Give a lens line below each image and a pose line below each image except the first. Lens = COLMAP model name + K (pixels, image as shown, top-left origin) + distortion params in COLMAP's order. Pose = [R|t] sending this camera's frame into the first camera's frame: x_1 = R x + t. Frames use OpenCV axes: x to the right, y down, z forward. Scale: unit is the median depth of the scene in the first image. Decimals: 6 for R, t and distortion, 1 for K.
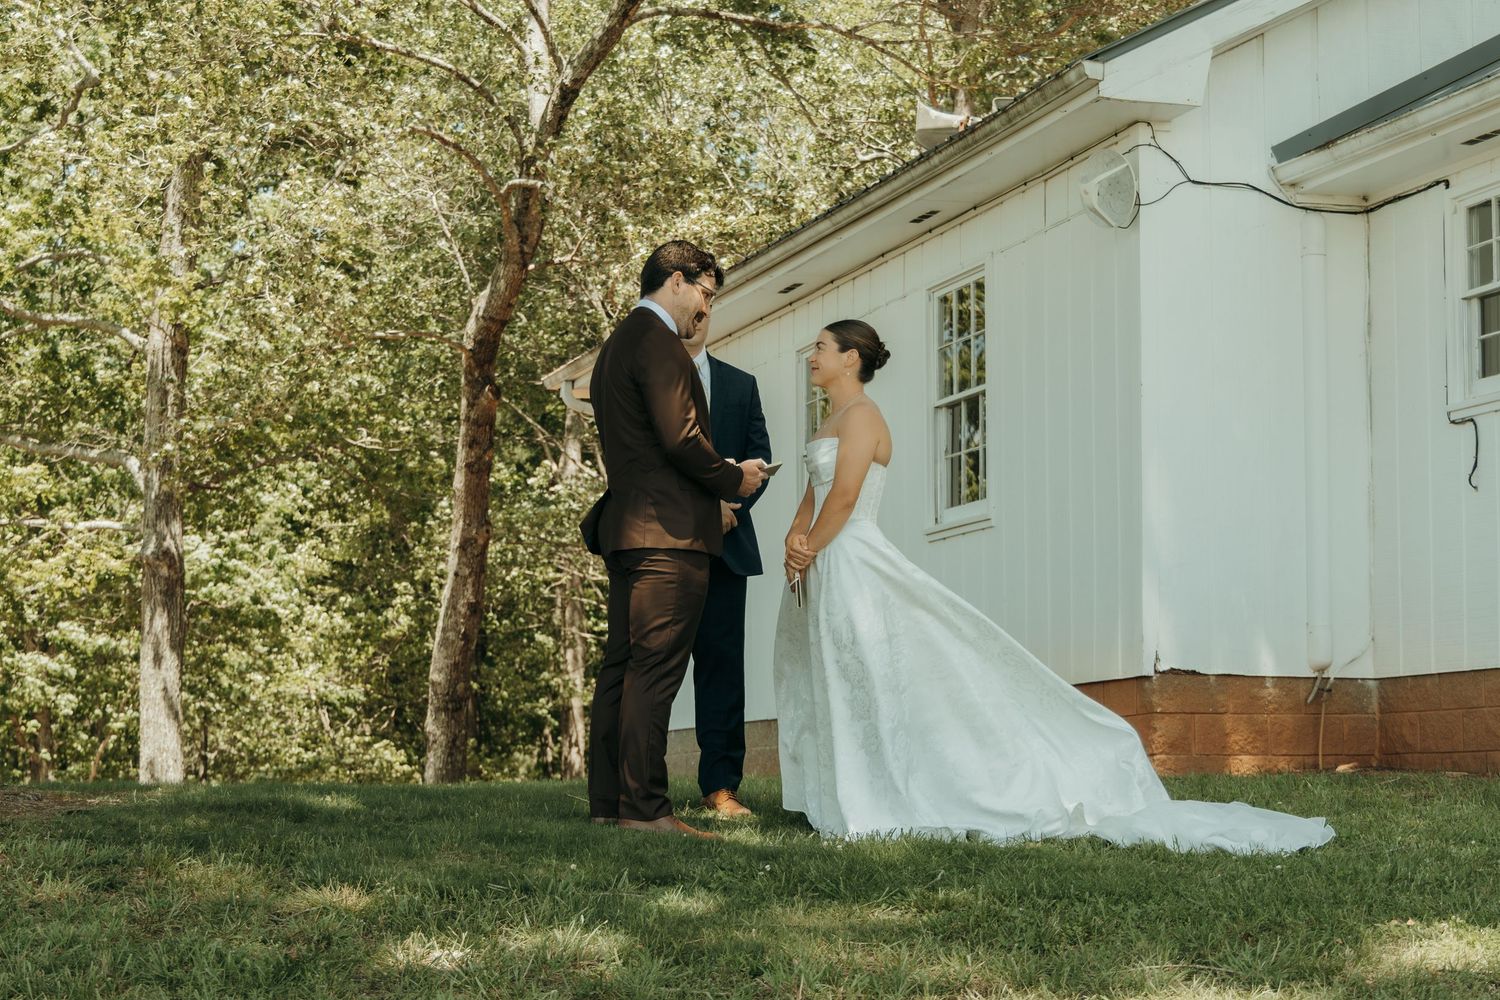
lens RADIAL K [[3282.8, 0, 749.5], [0, 3282.8, 496.8], [0, 0, 1]] dist [0.131223, 0.000000]
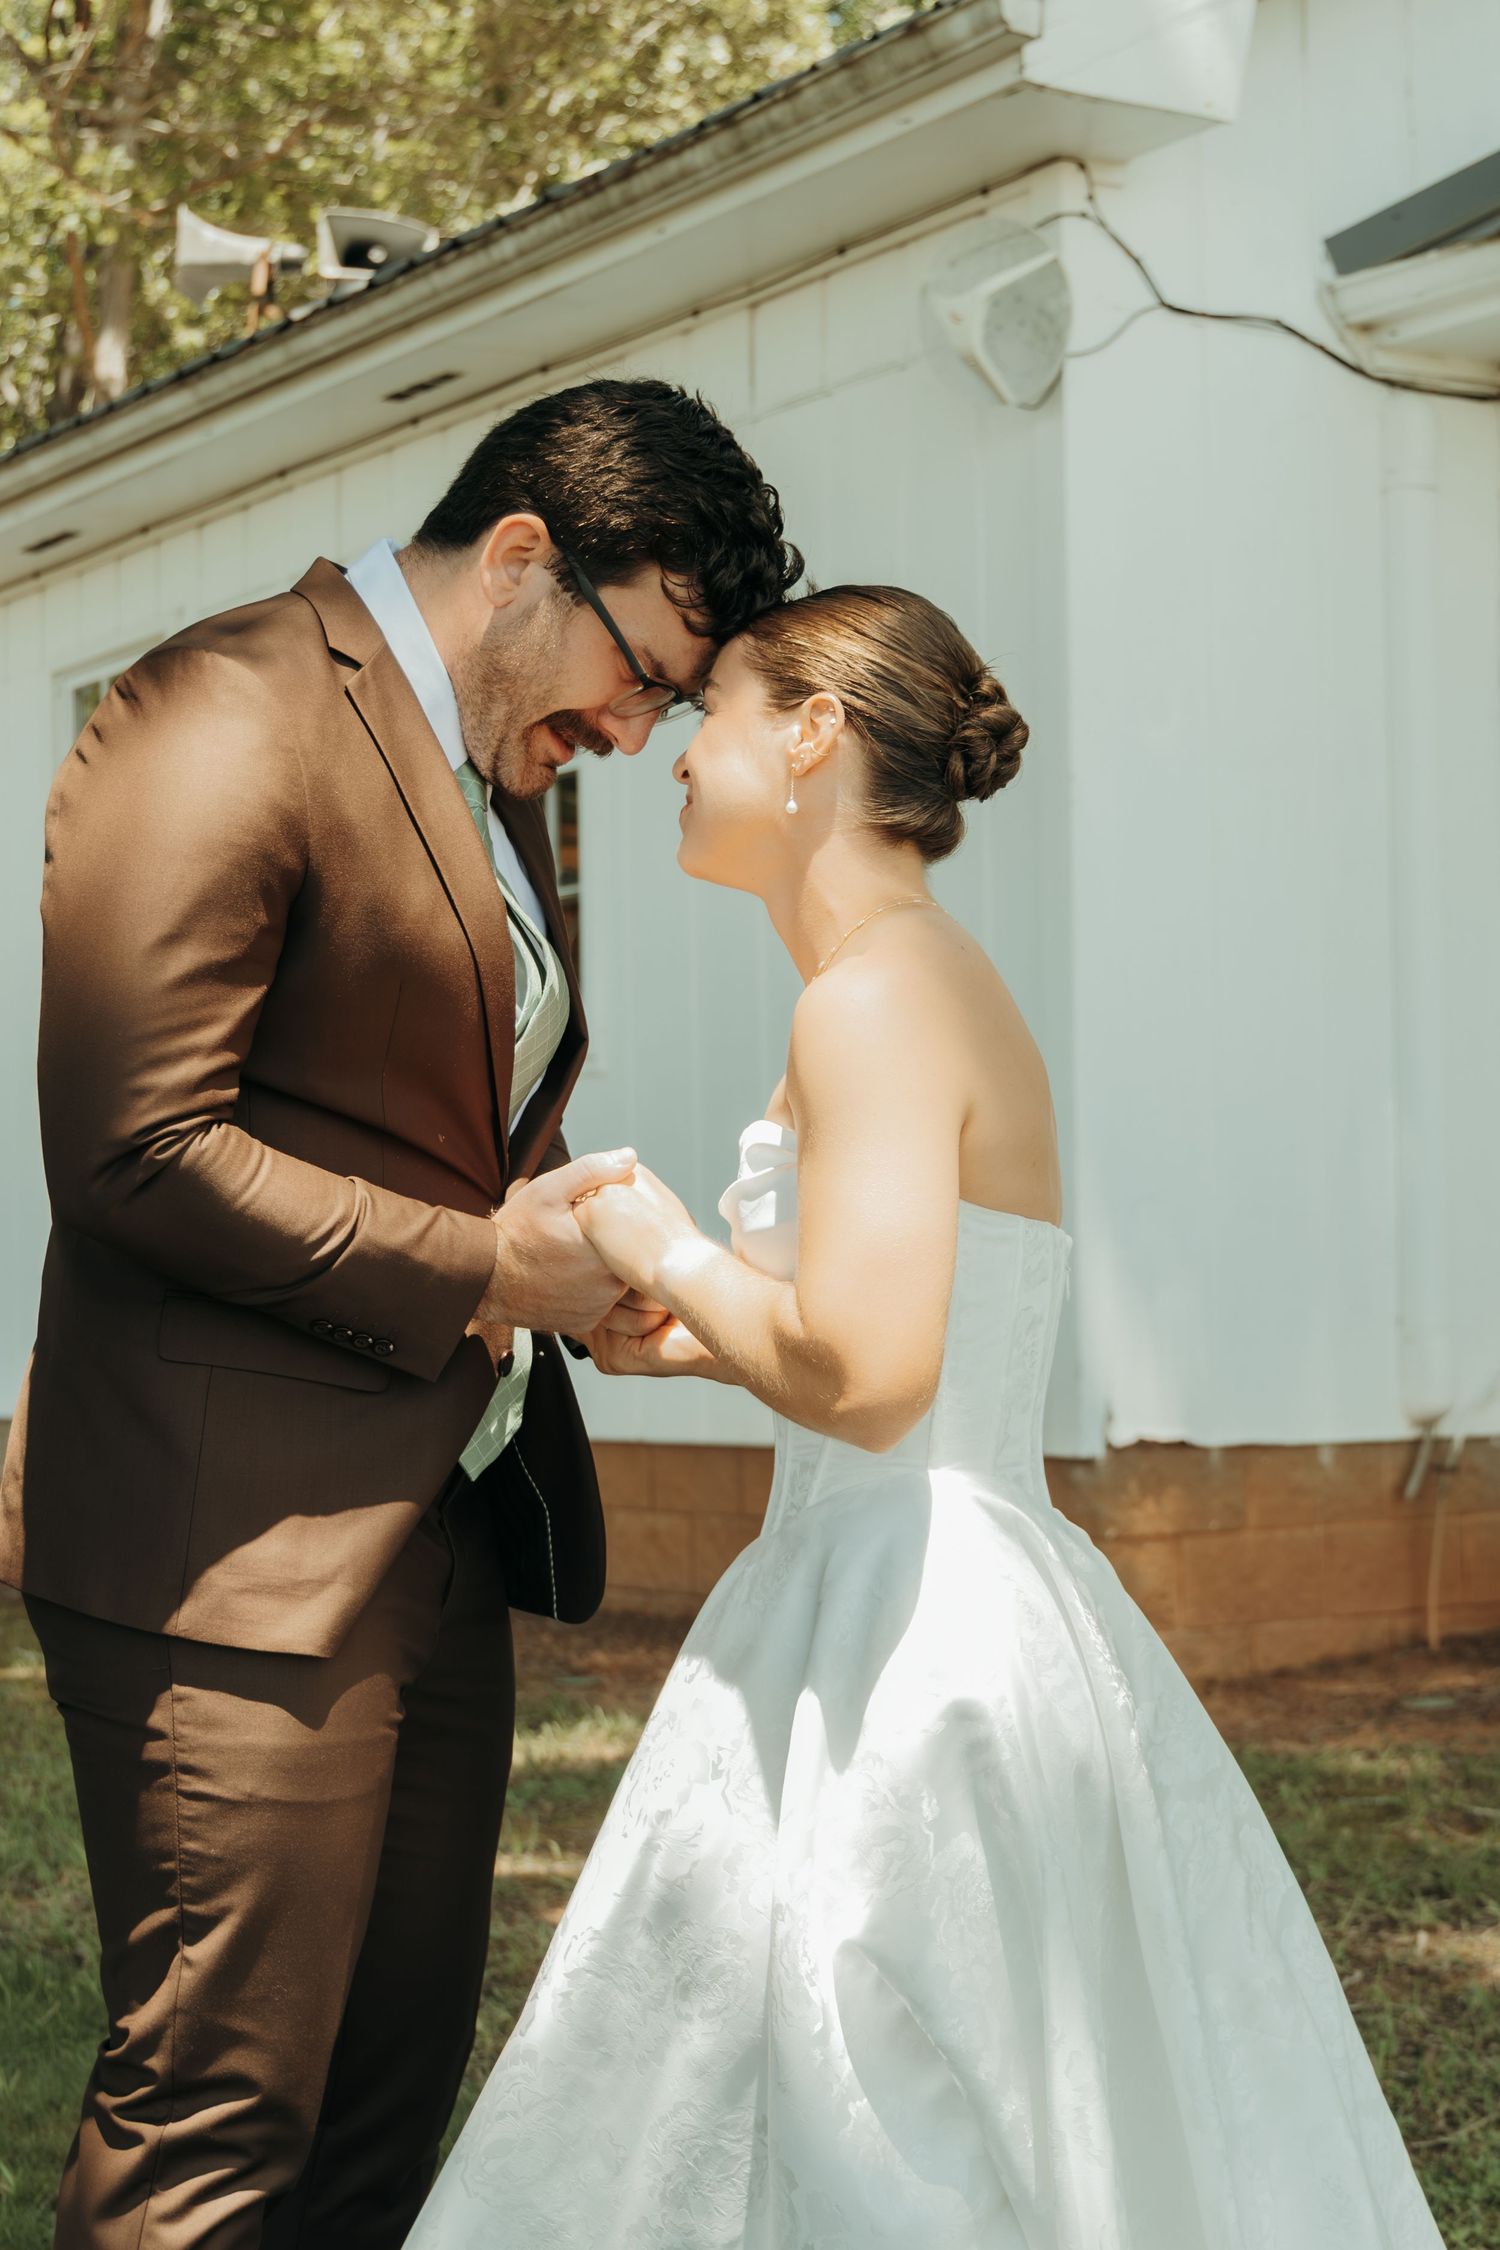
lens RADIAL K [[4086.7, 0, 755.4], [0, 4086.7, 1141.2], [0, 0, 1]] dist [-0.012489, 0.000000]
pose [[0.963885, -0.011634, 0.266066, -0.061441], [-0.007814, 0.997380, 0.071921, -0.024755], [-0.266206, -0.071403, 0.961268, 0.491614]]
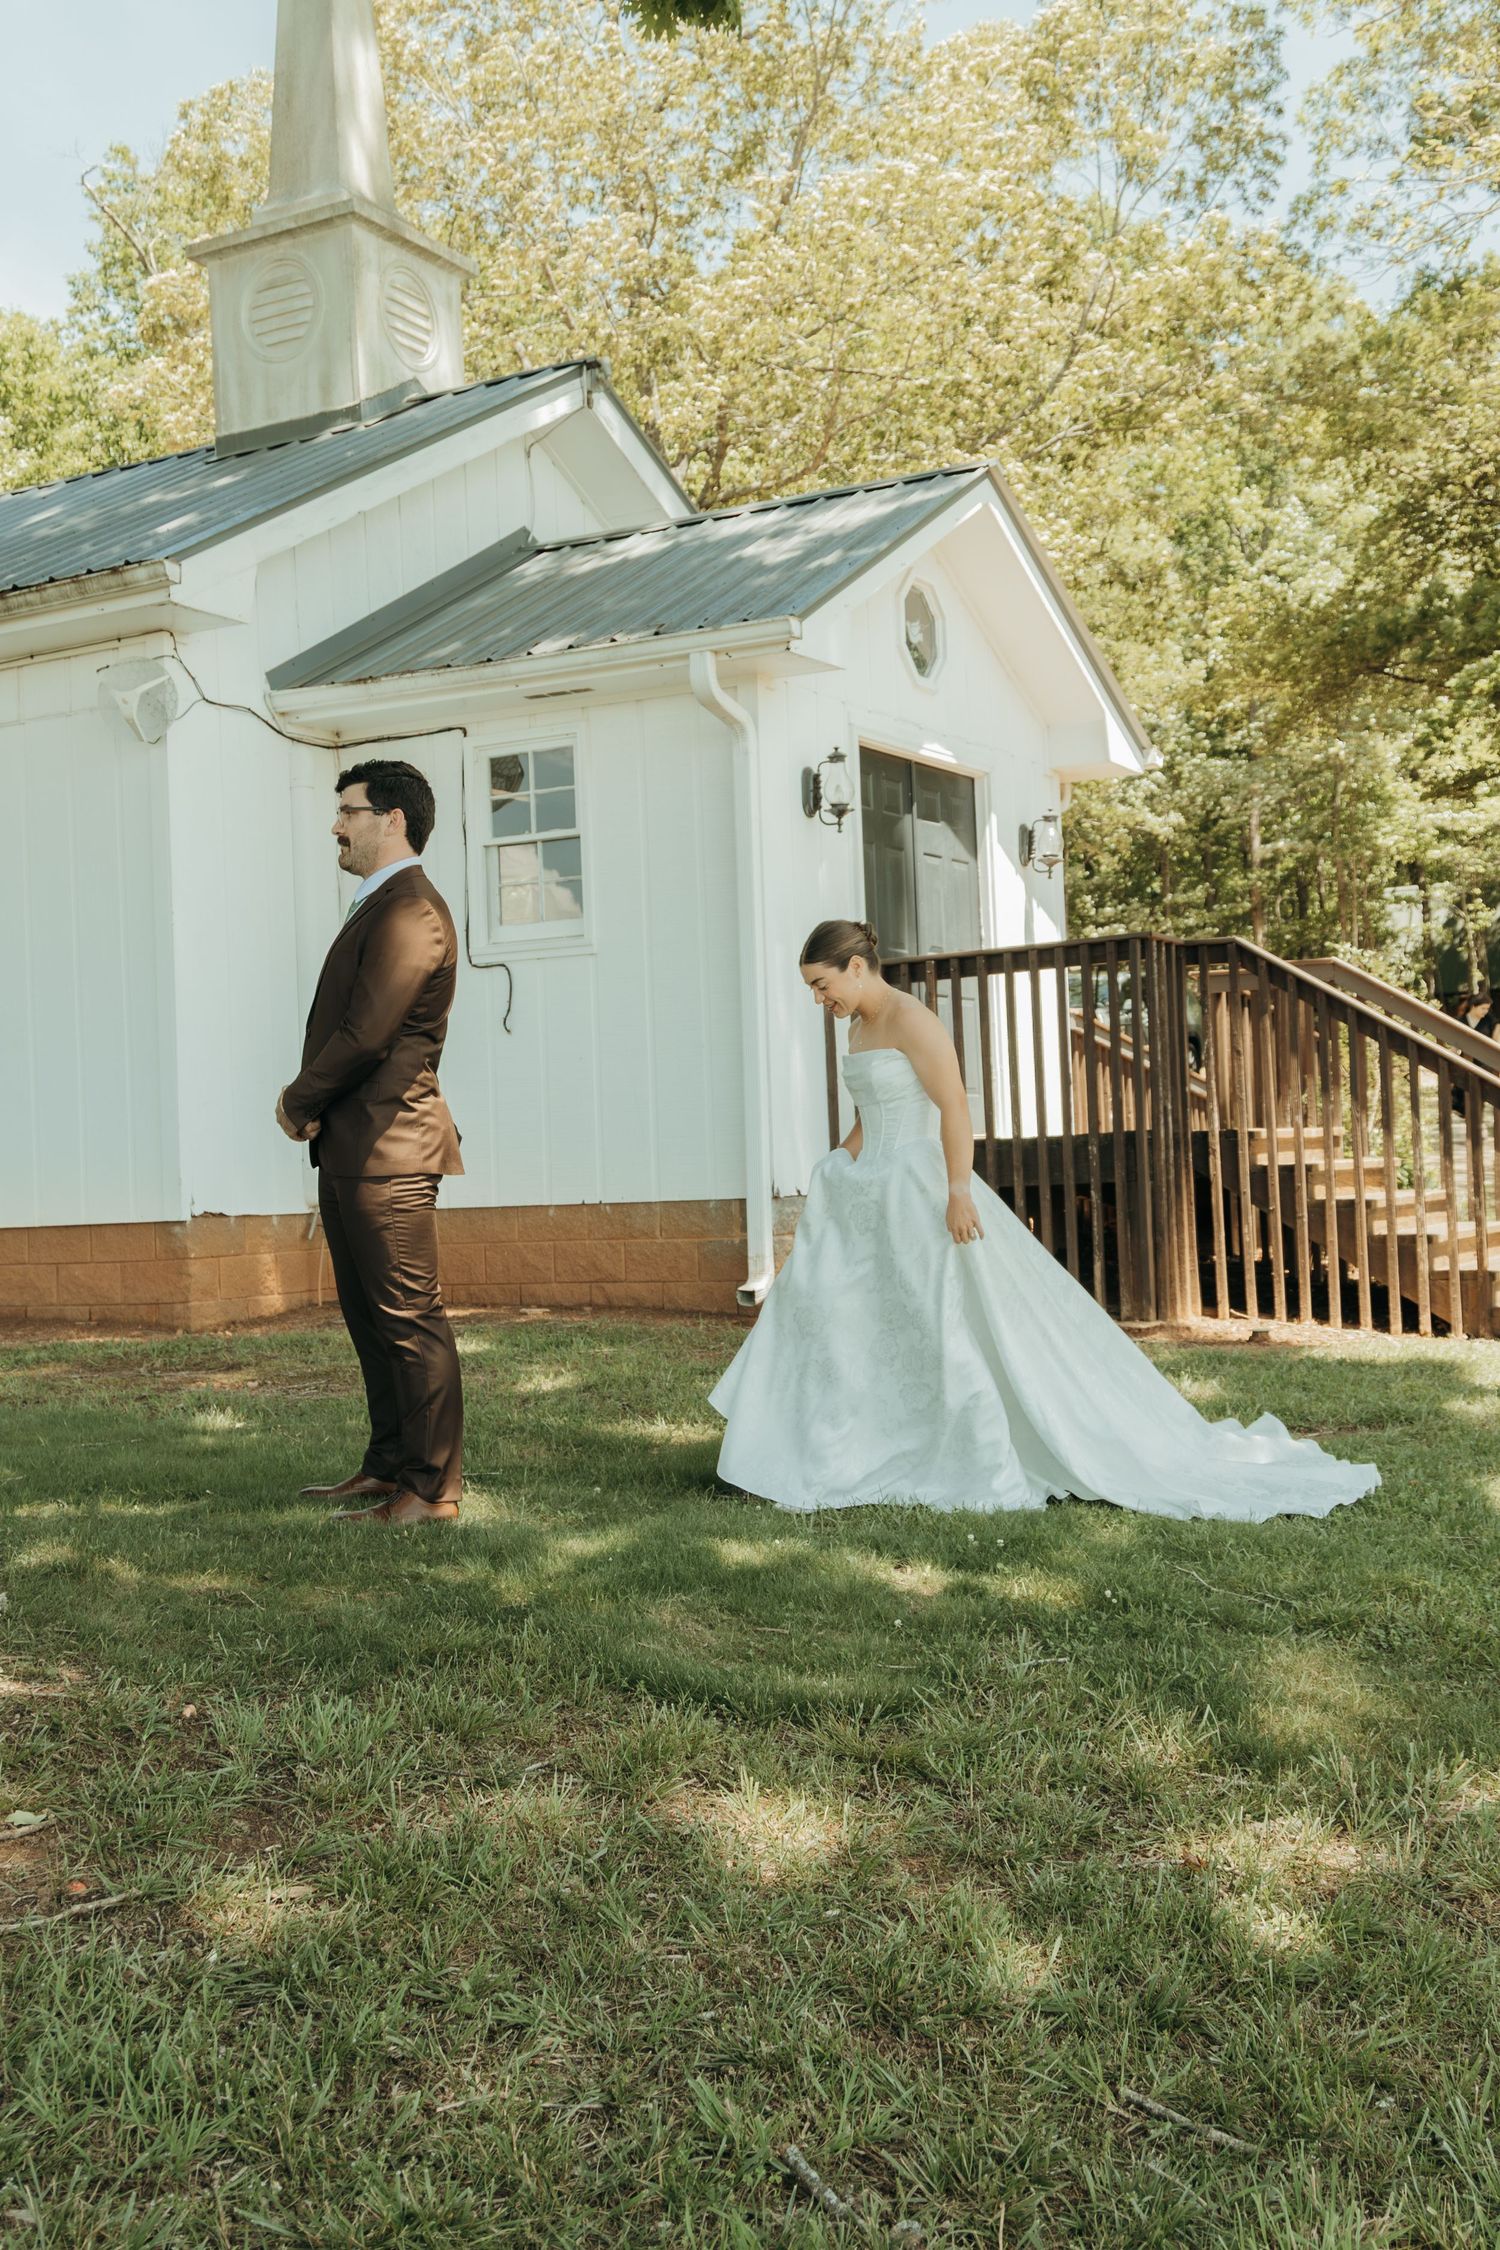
lens RADIAL K [[2517.2, 0, 745.5], [0, 2517.2, 1138.5], [0, 0, 1]] dist [0.056894, 0.000000]
pose [[0.720854, -0.022036, 0.692736, -0.262046], [-0.032746, 0.997295, 0.065799, -0.022623], [-0.692312, -0.070116, 0.718183, 0.357907]]
